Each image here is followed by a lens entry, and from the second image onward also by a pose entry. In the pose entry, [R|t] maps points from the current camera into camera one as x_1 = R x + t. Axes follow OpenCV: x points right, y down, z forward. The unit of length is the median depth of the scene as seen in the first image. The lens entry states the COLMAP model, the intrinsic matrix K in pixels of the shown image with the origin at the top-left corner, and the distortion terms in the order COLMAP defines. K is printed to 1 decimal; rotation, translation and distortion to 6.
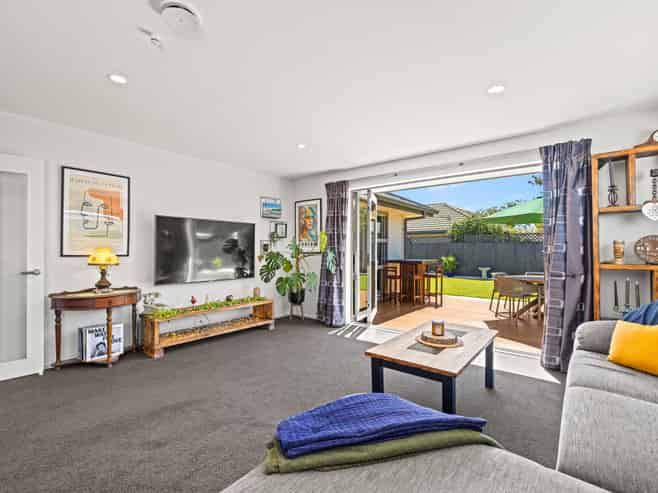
lens RADIAL K [[333.2, 0, 329.0], [0, 333.2, 246.5], [0, 0, 1]] dist [0.000556, 0.000087]
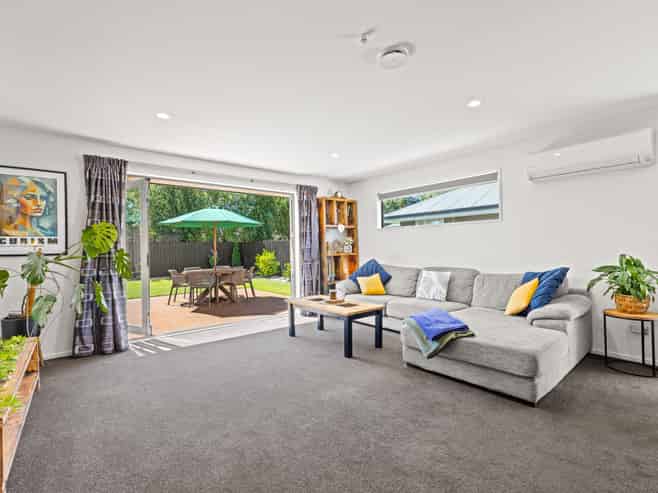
lens RADIAL K [[307.6, 0, 329.0], [0, 307.6, 246.5], [0, 0, 1]] dist [-0.000017, -0.000030]
pose [[0.179009, 0.010528, 0.983791, -0.610146], [0.016819, 0.999764, -0.013760, 0.024211], [-0.983704, 0.019009, 0.178790, 0.425081]]
